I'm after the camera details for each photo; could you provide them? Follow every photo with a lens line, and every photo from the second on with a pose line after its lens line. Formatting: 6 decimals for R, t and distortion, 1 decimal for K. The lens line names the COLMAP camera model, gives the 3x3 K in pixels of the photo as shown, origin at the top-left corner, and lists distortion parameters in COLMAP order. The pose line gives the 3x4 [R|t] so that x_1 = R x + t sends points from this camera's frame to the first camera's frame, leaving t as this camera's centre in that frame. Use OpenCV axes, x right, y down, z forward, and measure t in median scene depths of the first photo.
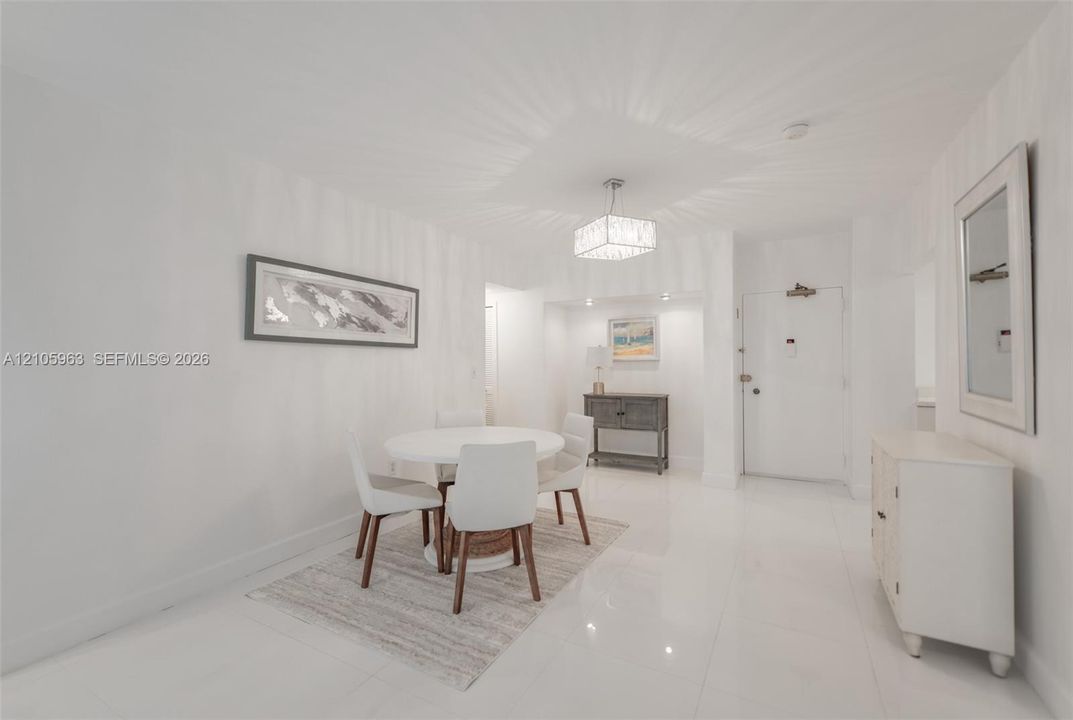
lens RADIAL K [[454.7, 0, 528.0], [0, 454.7, 361.8], [0, 0, 1]] dist [0.009861, -0.001985]
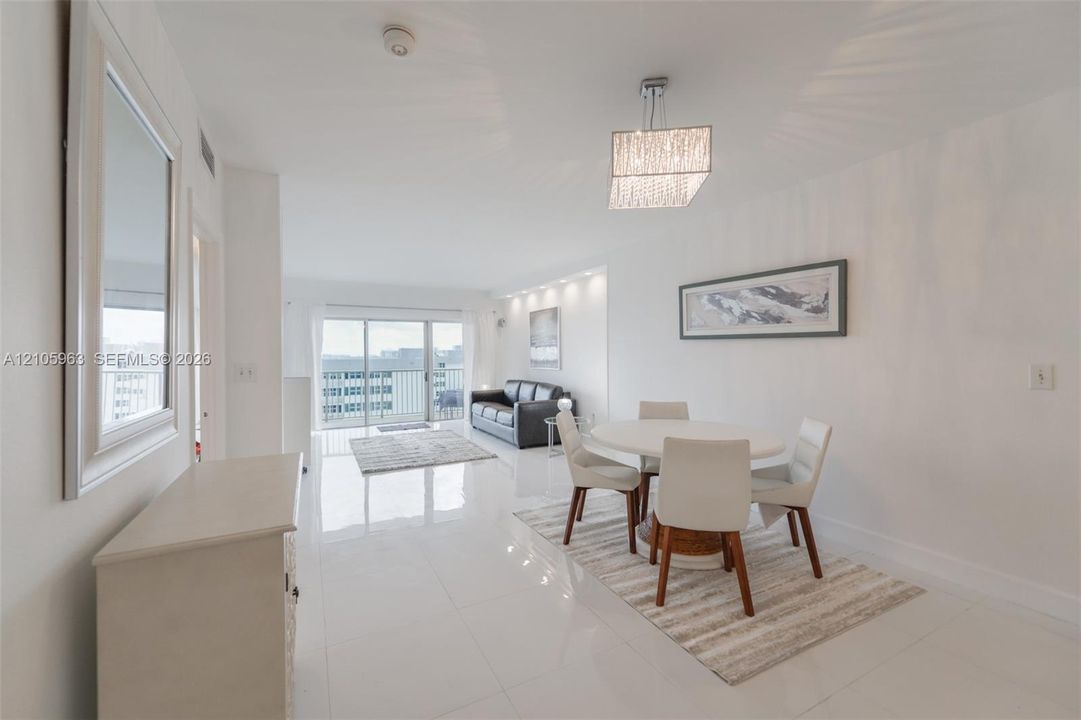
lens RADIAL K [[425.6, 0, 531.8], [0, 425.6, 356.8], [0, 0, 1]] dist [-0.002860, -0.001499]
pose [[-0.534976, 0.012155, -0.844780, 0.644100], [0.001427, 0.999908, 0.013483, -0.005525], [0.844866, 0.006008, -0.534945, 0.936188]]
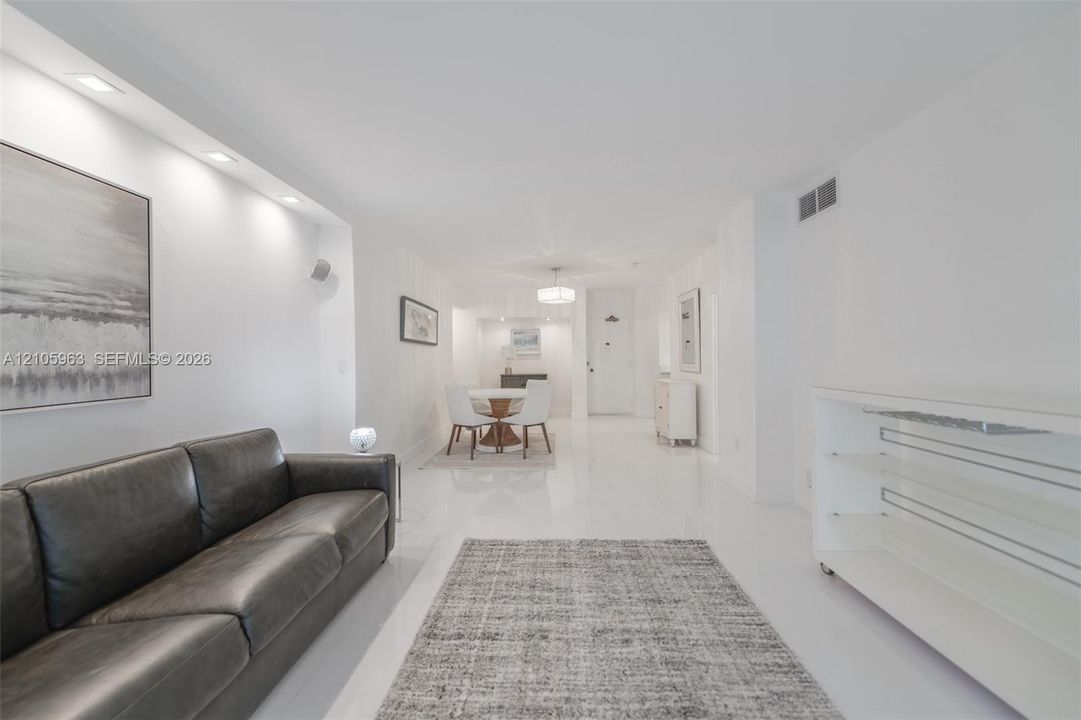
lens RADIAL K [[416.7, 0, 523.3], [0, 416.7, 358.9], [0, 0, 1]] dist [0.000271, -0.001392]
pose [[0.899321, -0.004239, 0.437269, -0.632635], [0.005042, 0.999987, -0.000676, 0.020849], [-0.437261, 0.002813, 0.899330, -0.534139]]
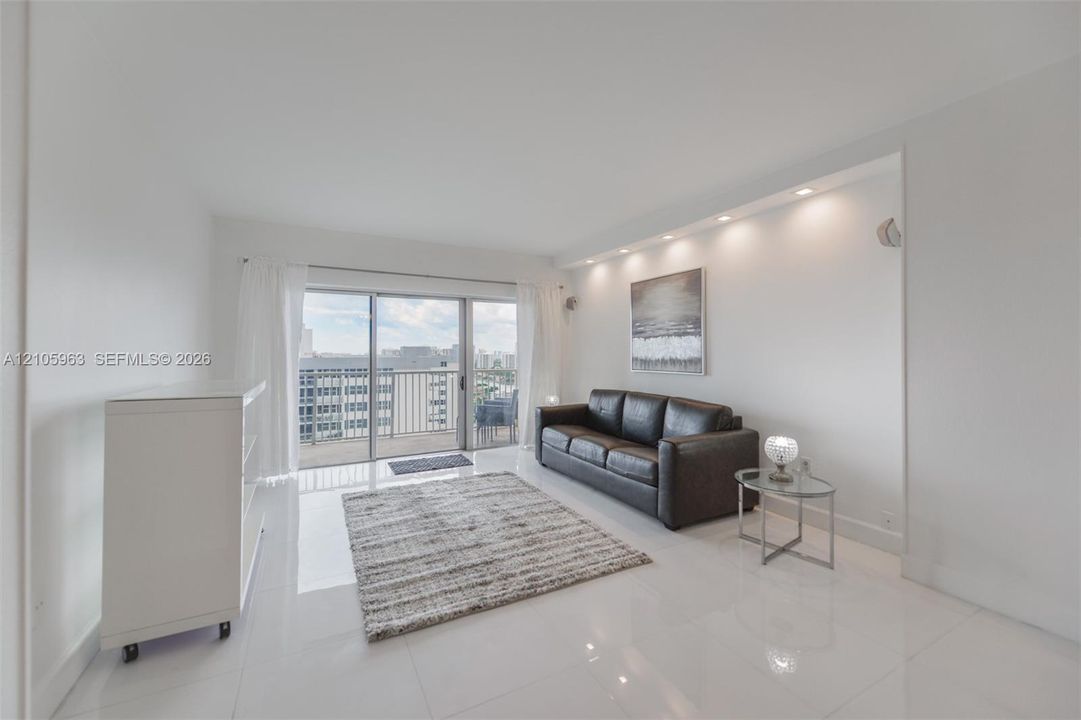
lens RADIAL K [[416.7, 0, 530.5], [0, 416.7, 350.5], [0, 0, 1]] dist [0.000271, -0.001392]
pose [[-0.532464, -0.002810, -0.846448, 0.198316], [-0.004326, 0.999990, -0.000598, 0.013575], [0.846442, 0.003343, -0.532471, 0.306415]]
